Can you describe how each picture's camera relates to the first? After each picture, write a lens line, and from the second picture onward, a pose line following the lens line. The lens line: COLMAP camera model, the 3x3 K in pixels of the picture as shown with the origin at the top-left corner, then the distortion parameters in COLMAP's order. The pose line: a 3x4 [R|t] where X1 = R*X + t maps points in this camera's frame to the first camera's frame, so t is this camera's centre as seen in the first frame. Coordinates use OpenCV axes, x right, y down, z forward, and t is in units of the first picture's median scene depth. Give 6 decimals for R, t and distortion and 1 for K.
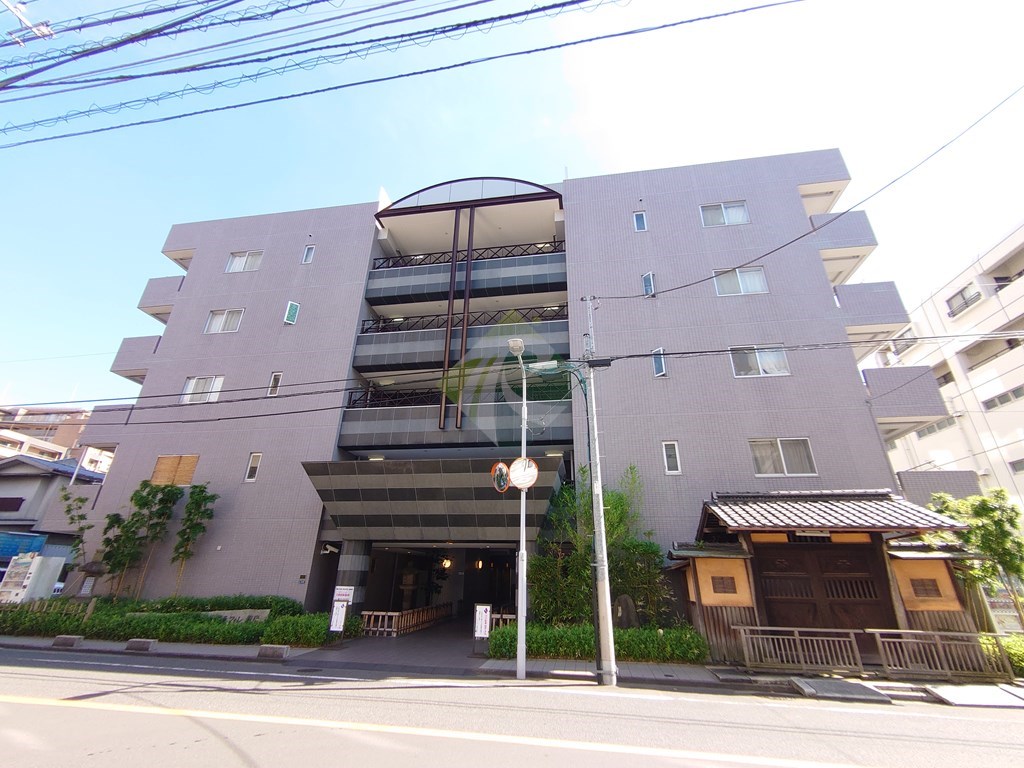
lens RADIAL K [[438.1, 0, 508.5], [0, 438.1, 381.9], [0, 0, 1]] dist [0.004110, -0.001595]
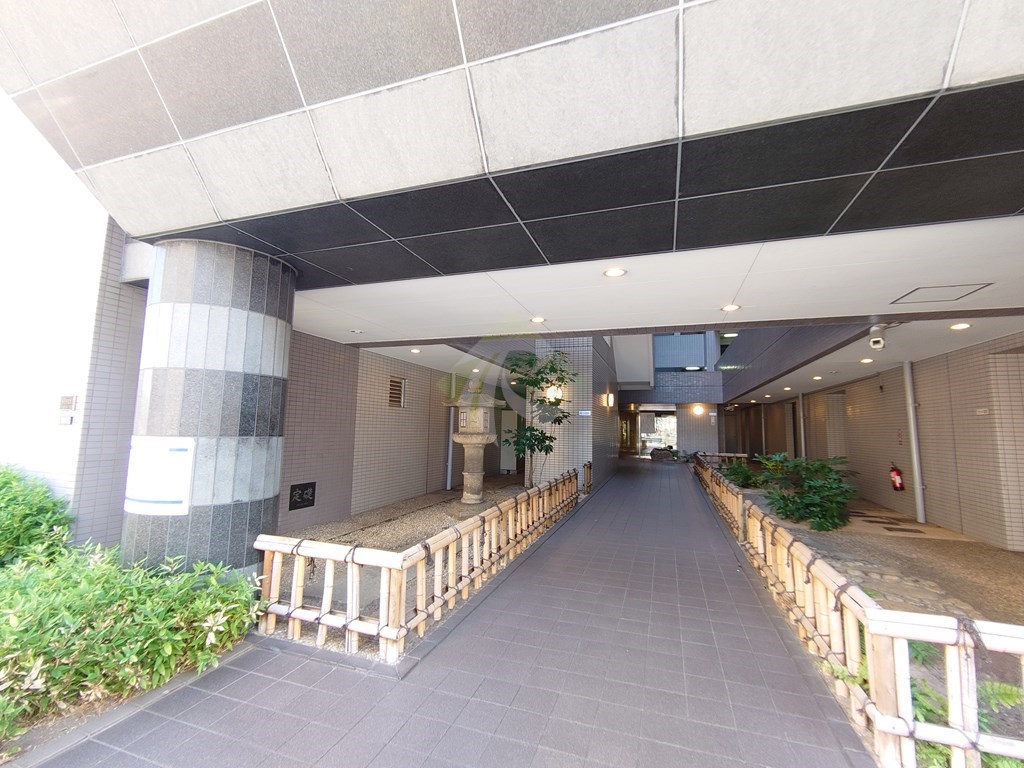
lens RADIAL K [[438.1, 0, 514.2], [0, 438.1, 382.2], [0, 0, 1]] dist [0.004110, -0.001595]
pose [[0.986314, -0.012961, -0.164370, -0.163095], [0.063188, 0.950506, 0.304212, 0.386369], [0.152291, -0.310435, 0.938316, 0.833174]]
